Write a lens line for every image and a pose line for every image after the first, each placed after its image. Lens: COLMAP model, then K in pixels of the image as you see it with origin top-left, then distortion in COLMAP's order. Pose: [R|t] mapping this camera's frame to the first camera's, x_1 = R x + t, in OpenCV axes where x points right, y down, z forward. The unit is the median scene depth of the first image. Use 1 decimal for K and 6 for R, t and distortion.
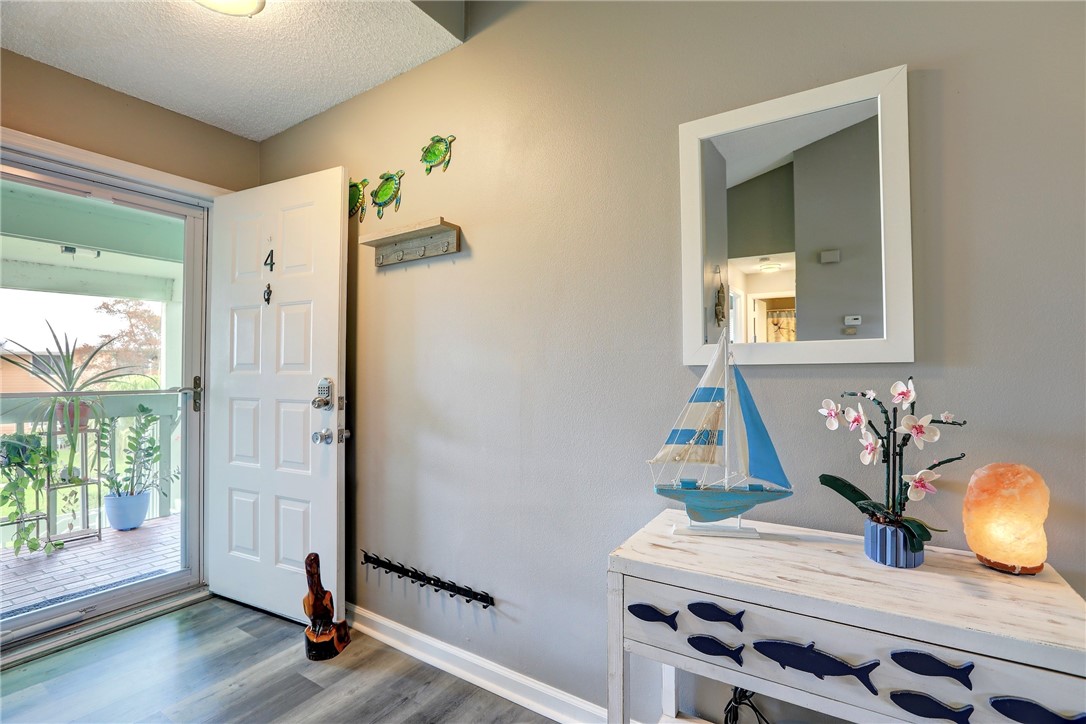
lens RADIAL K [[498.5, 0, 543.2], [0, 498.5, 366.4], [0, 0, 1]] dist [-0.062091, 0.025649]
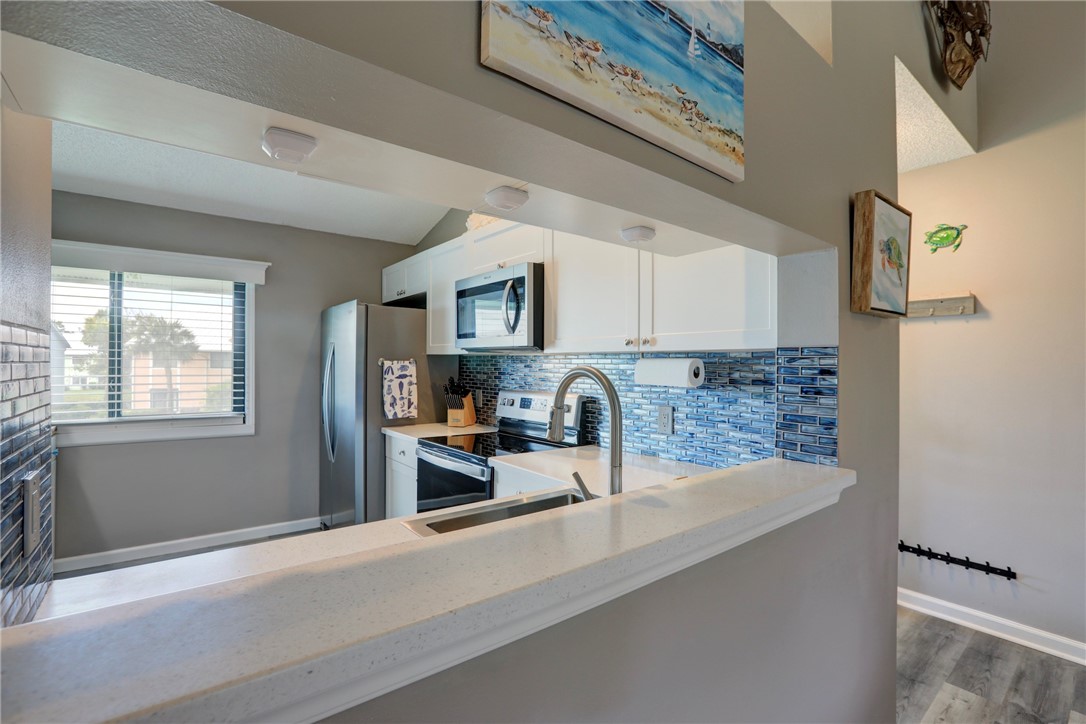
lens RADIAL K [[486.4, 0, 545.0], [0, 486.4, 361.1], [0, 0, 1]] dist [-0.032070, 0.000582]
pose [[0.944955, 0.001139, -0.327198, -0.798293], [-0.000139, 0.999995, 0.003079, -0.100331], [0.327200, -0.002864, 0.944951, -0.556895]]
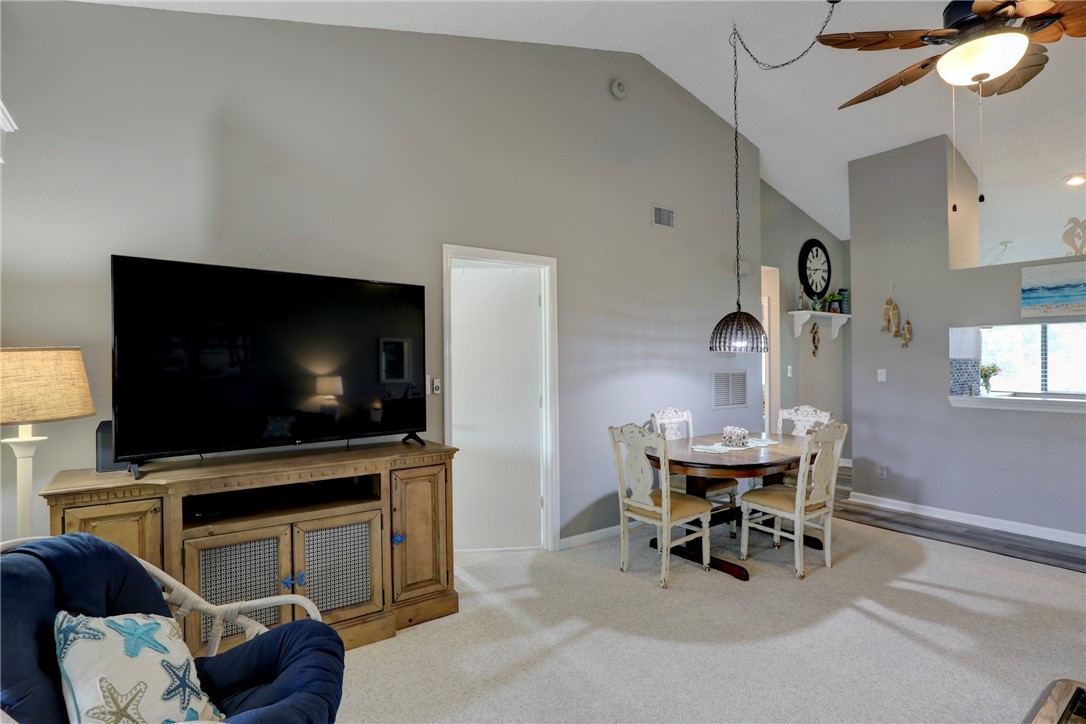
lens RADIAL K [[546.0, 0, 547.9], [0, 546.0, 361.0], [0, 0, 1]] dist [-0.049626, 0.023654]
pose [[-0.366424, -0.002386, -0.930445, 1.745960], [0.014850, 0.999854, -0.008413, -0.122355], [0.930330, -0.016900, -0.366335, -1.274636]]
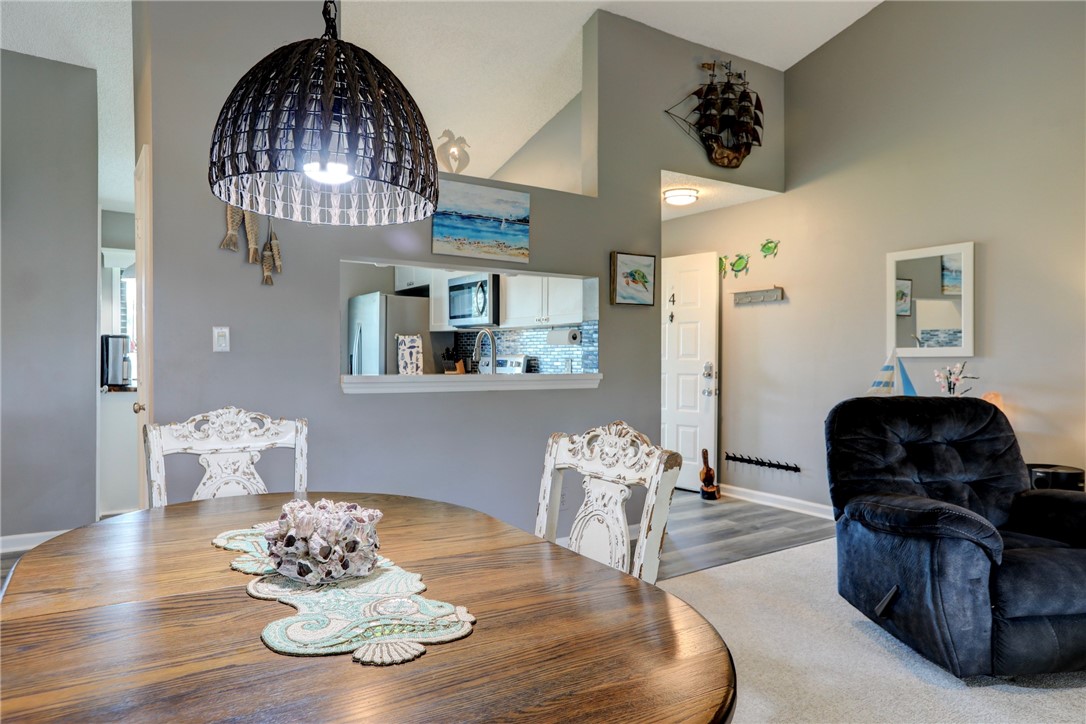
lens RADIAL K [[695.6, 0, 542.8], [0, 695.6, 361.6], [0, 0, 1]] dist [-0.035287, 0.000776]
pose [[0.910180, 0.004401, -0.414190, 0.104514], [0.002370, 0.999872, 0.015832, -0.025002], [0.414206, -0.015391, 0.910053, -1.858407]]
